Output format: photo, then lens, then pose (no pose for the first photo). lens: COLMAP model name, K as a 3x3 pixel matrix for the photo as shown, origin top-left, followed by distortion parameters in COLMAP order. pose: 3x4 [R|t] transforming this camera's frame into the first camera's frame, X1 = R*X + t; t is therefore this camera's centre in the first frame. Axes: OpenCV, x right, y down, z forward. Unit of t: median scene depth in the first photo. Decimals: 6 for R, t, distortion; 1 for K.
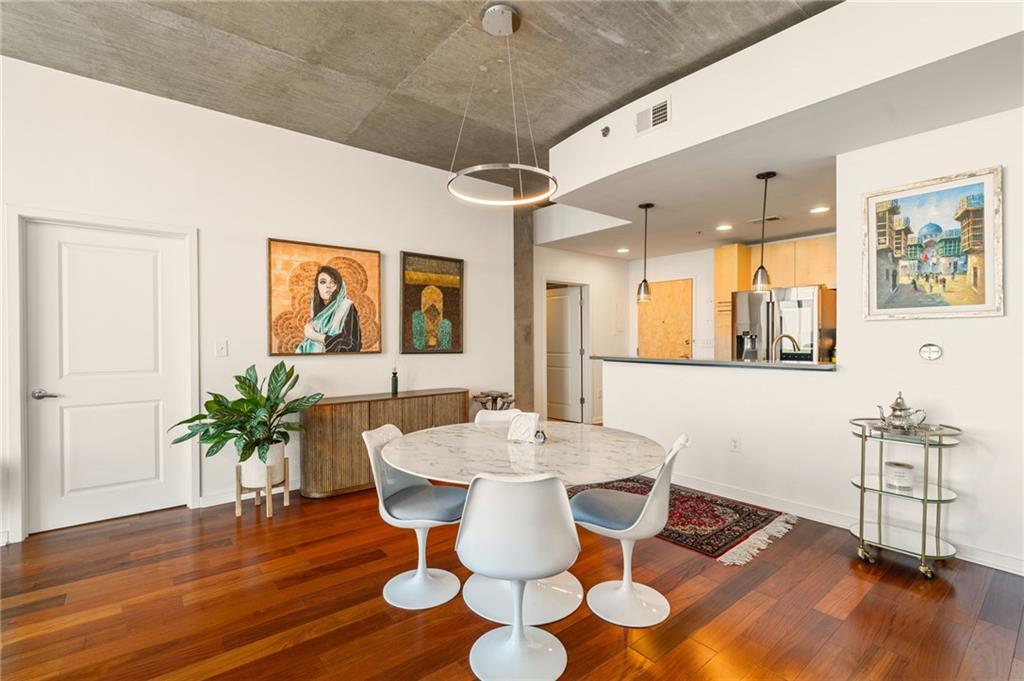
lens RADIAL K [[468.2, 0, 504.1], [0, 468.2, 337.9], [0, 0, 1]] dist [-0.000549, -0.000275]
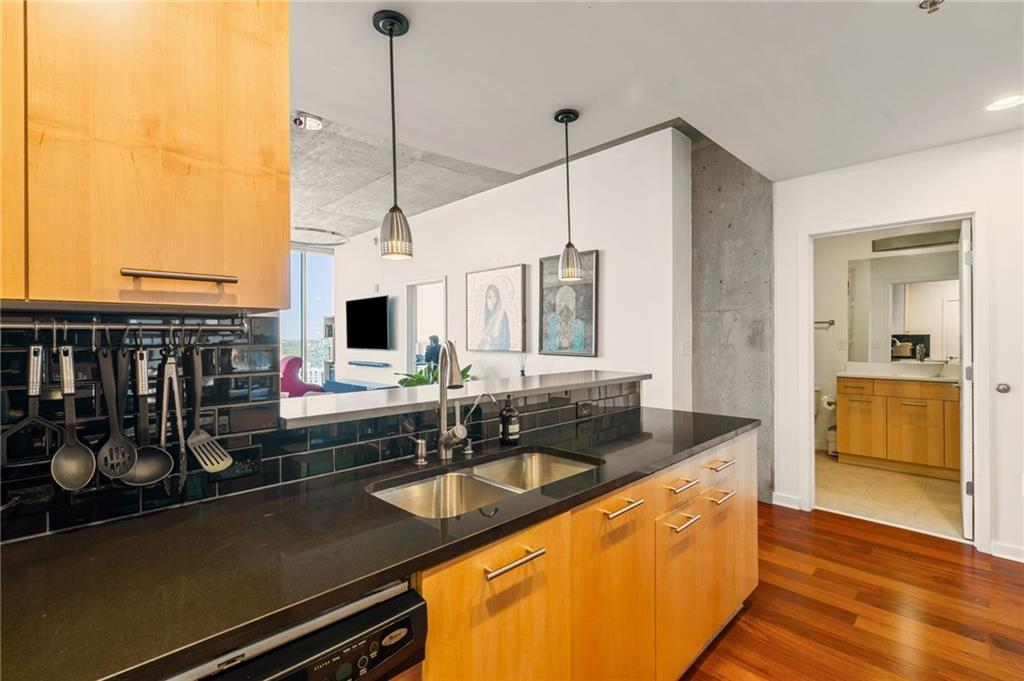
lens RADIAL K [[463.9, 0, 508.8], [0, 463.9, 334.2], [0, 0, 1]] dist [0.003003, 0.000572]
pose [[0.096887, 0.000584, -0.995295, 1.071237], [0.004767, 0.999988, 0.001051, -0.016799], [0.995284, -0.004847, 0.096883, 1.056815]]
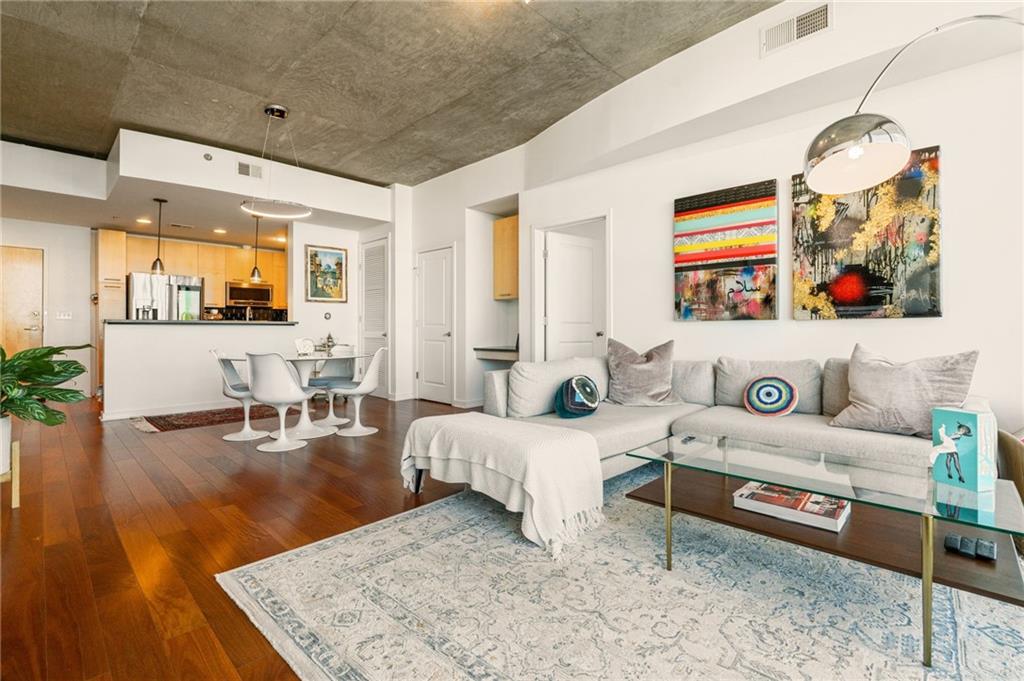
lens RADIAL K [[463.9, 0, 508.8], [0, 463.9, 334.2], [0, 0, 1]] dist [0.003003, 0.000572]
pose [[-0.120787, -0.008785, 0.992640, -1.288845], [-0.000081, 0.999961, 0.008840, 0.081906], [-0.992678, 0.000987, -0.120783, 0.268131]]
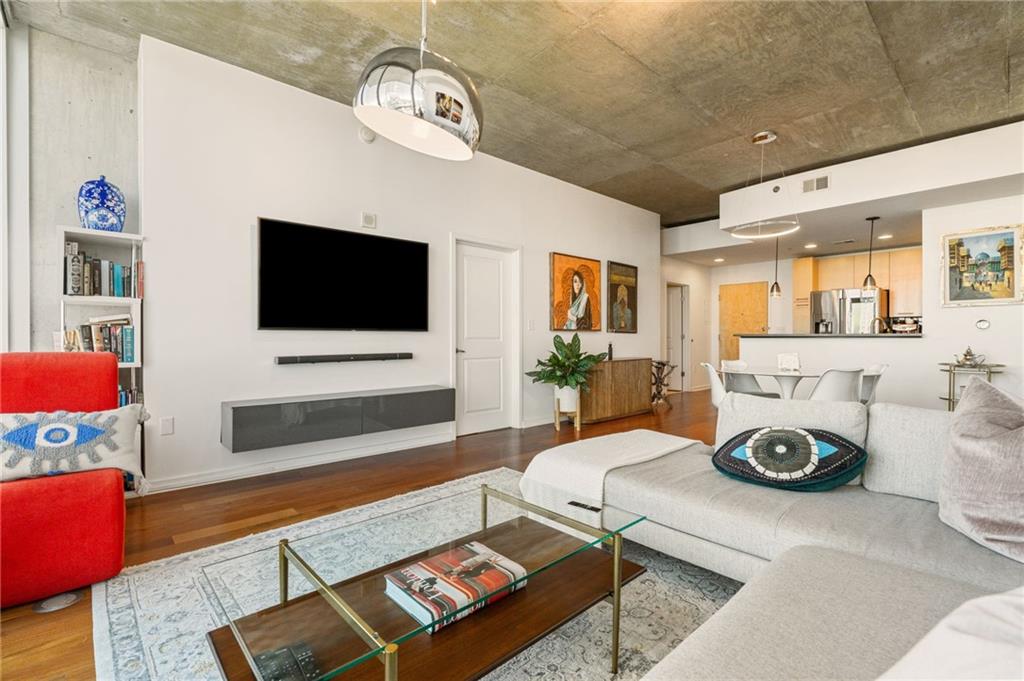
lens RADIAL K [[463.9, 0, 508.8], [0, 463.9, 334.2], [0, 0, 1]] dist [0.003003, 0.000572]
pose [[0.997655, 0.003361, 0.068358, -0.795664], [-0.002800, 0.999962, -0.008301, 0.068300], [-0.068384, 0.008090, 0.997626, -0.509256]]
